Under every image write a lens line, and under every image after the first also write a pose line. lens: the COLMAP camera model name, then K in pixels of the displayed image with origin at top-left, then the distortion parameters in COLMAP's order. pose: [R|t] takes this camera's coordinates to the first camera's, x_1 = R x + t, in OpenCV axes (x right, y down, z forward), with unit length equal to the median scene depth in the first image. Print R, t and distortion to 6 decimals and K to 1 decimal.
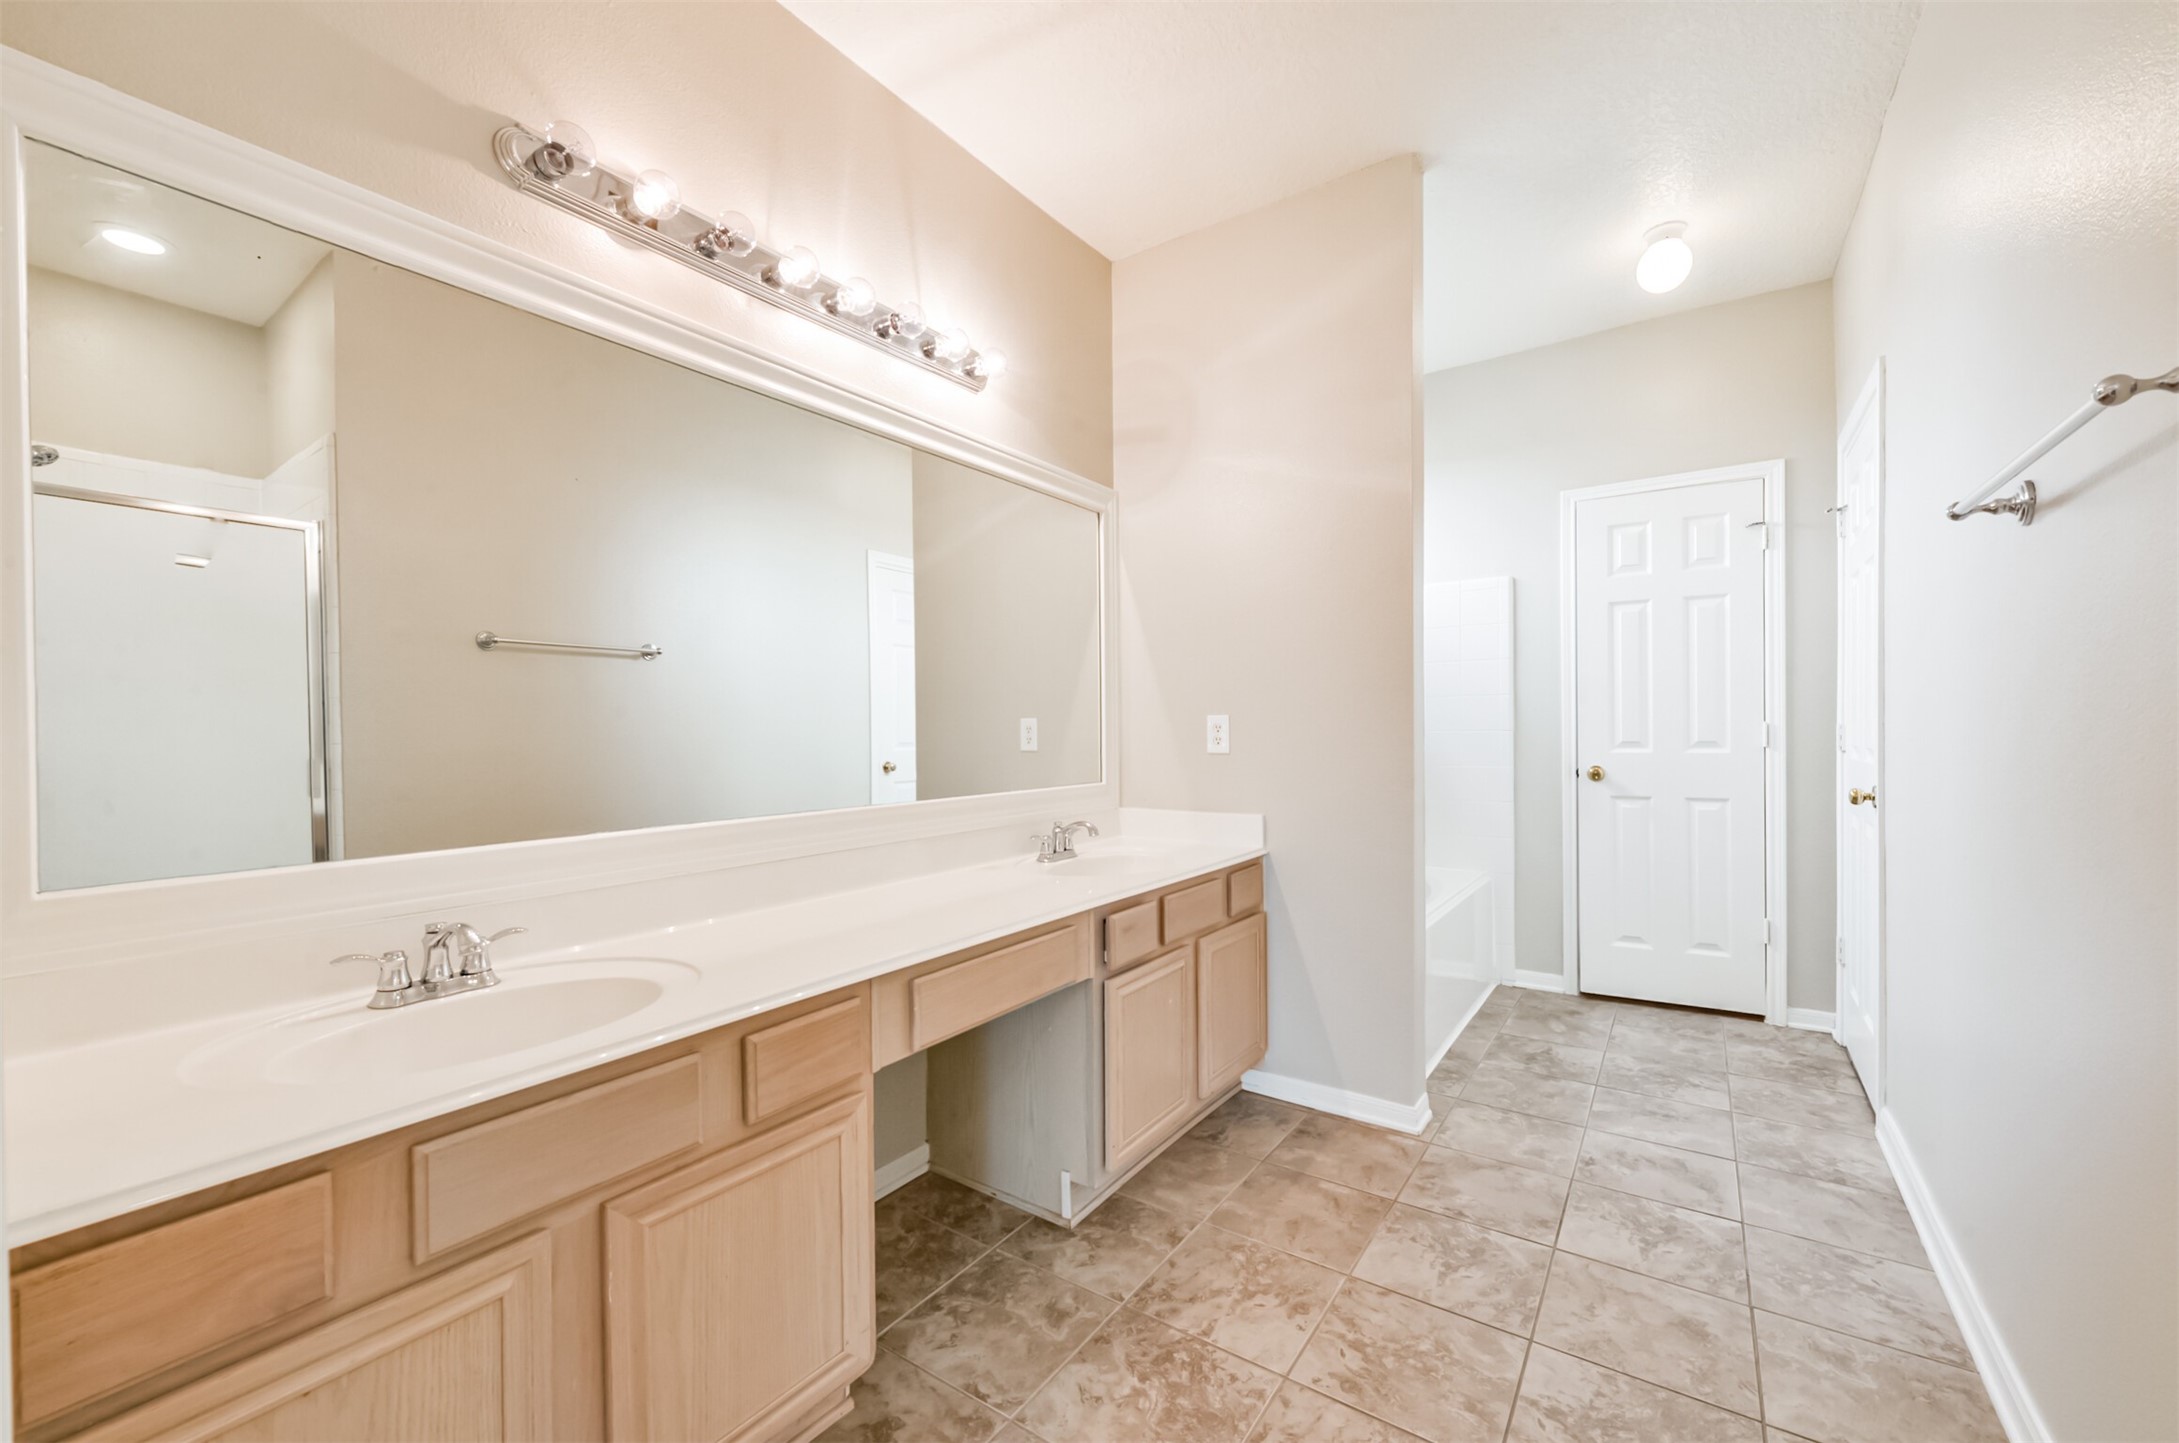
lens RADIAL K [[863.9, 0, 1085.7], [0, 863.9, 733.0], [0, 0, 1]] dist [0.009813, 0.000527]
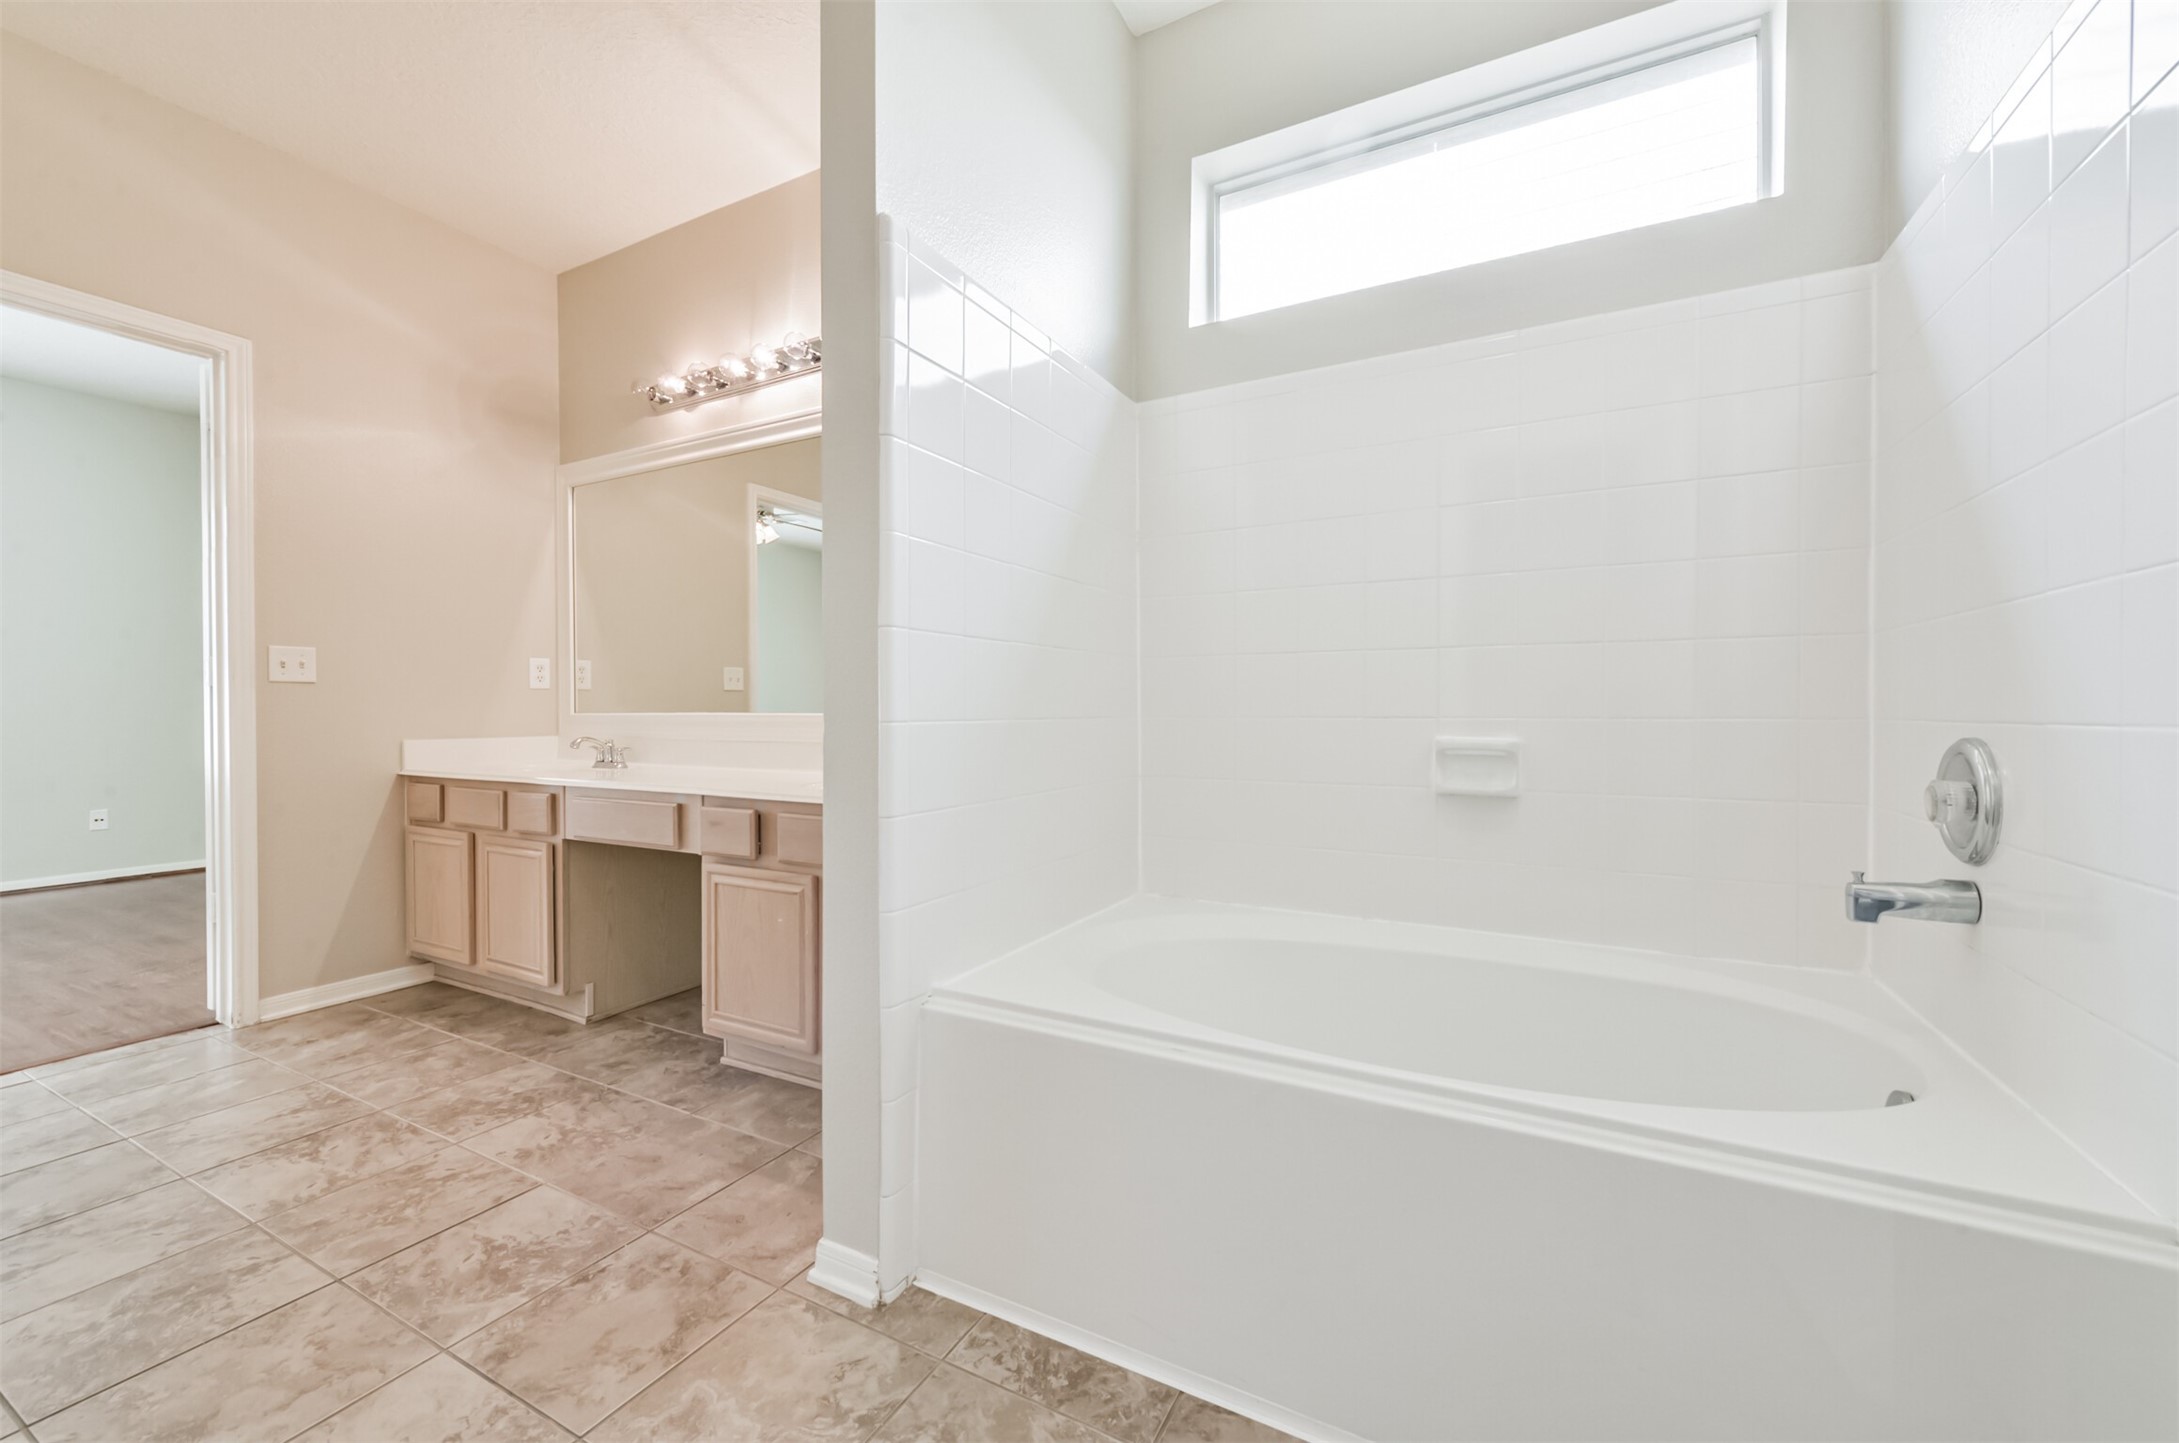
lens RADIAL K [[863.9, 0, 1087.0], [0, 863.9, 708.5], [0, 0, 1]] dist [0.009813, 0.000527]
pose [[0.112548, 0.012641, -0.993566, 1.411714], [-0.008146, 0.999897, 0.011798, 0.070426], [0.993613, 0.006766, 0.112639, 1.567532]]
